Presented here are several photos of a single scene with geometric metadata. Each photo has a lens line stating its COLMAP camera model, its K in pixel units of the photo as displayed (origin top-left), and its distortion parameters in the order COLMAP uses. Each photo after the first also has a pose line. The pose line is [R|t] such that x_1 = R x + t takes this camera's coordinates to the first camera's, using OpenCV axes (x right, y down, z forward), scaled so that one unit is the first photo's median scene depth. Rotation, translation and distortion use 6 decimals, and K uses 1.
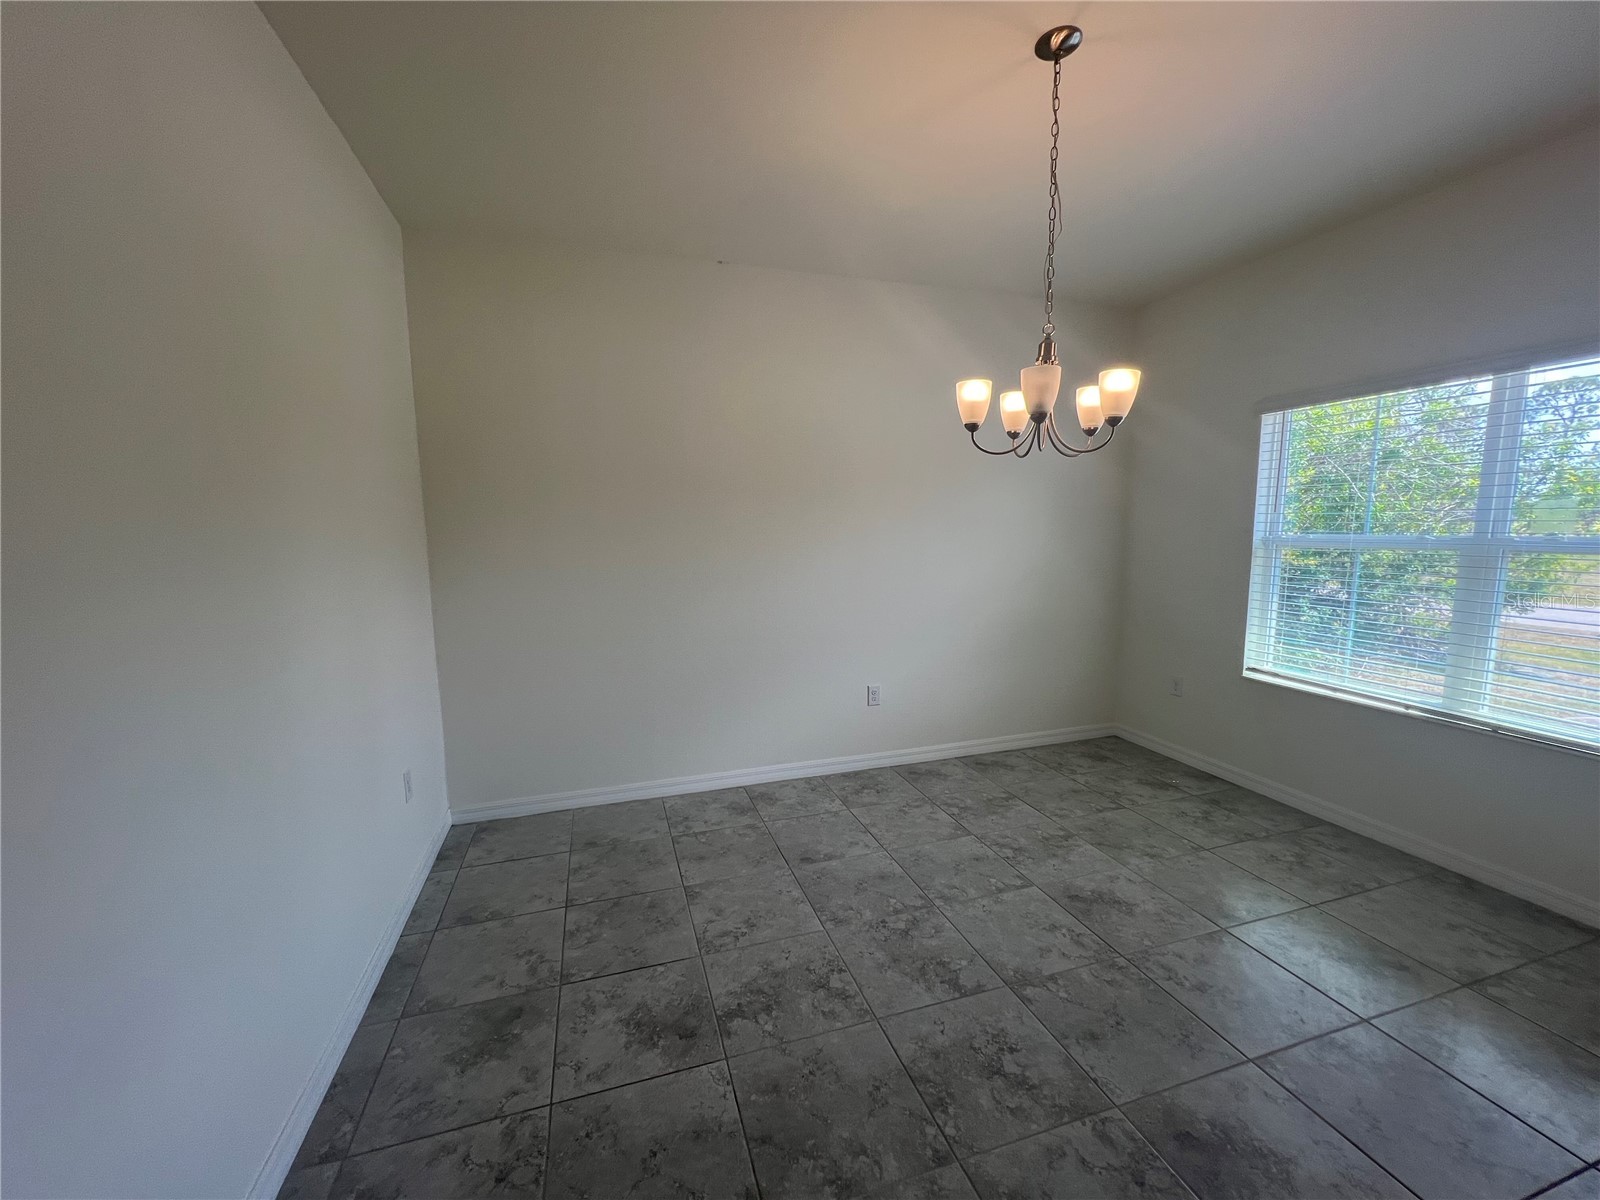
lens RADIAL K [[642.4, 0, 799.6], [0, 642.4, 603.1], [0, 0, 1]] dist [-0.001587, -0.000300]
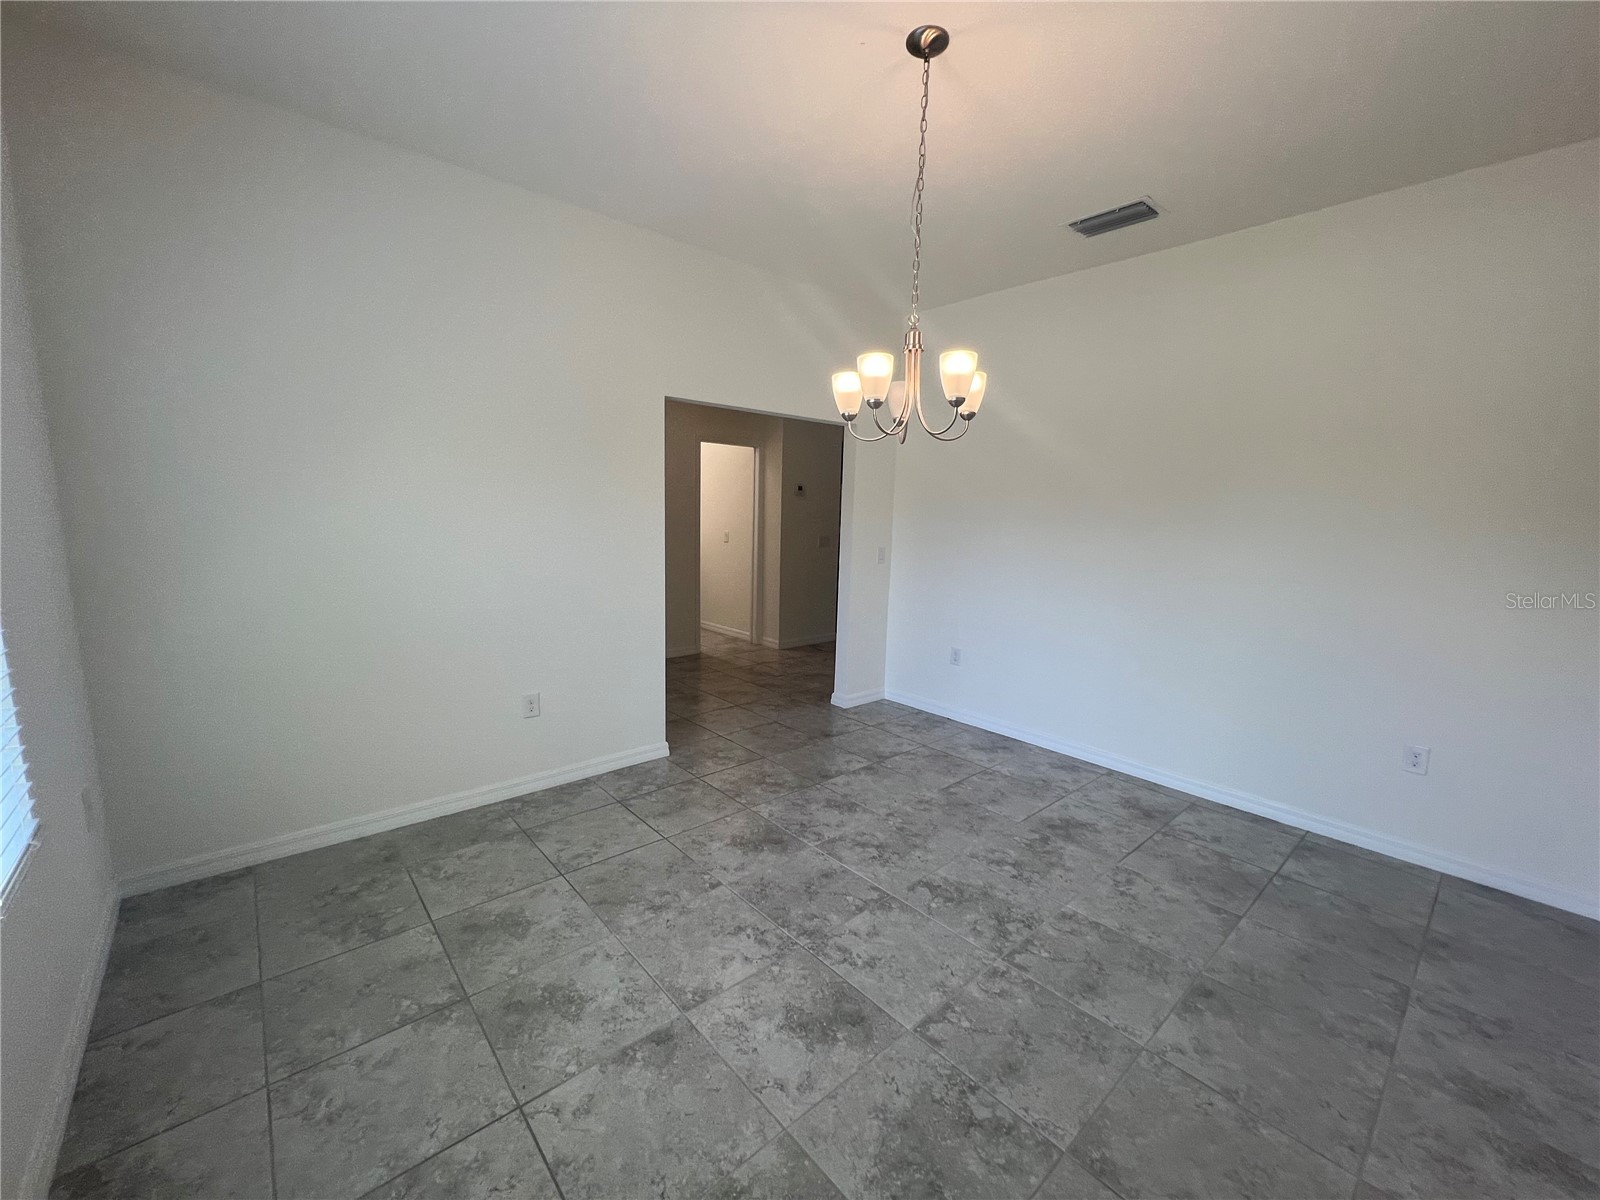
lens RADIAL K [[642.4, 0, 799.6], [0, 642.4, 603.1], [0, 0, 1]] dist [-0.001587, -0.000300]
pose [[-0.915889, 0.047299, -0.398635, 0.878367], [-0.061775, 0.964599, 0.256383, -0.209410], [0.396649, 0.259444, -0.880544, 1.736902]]
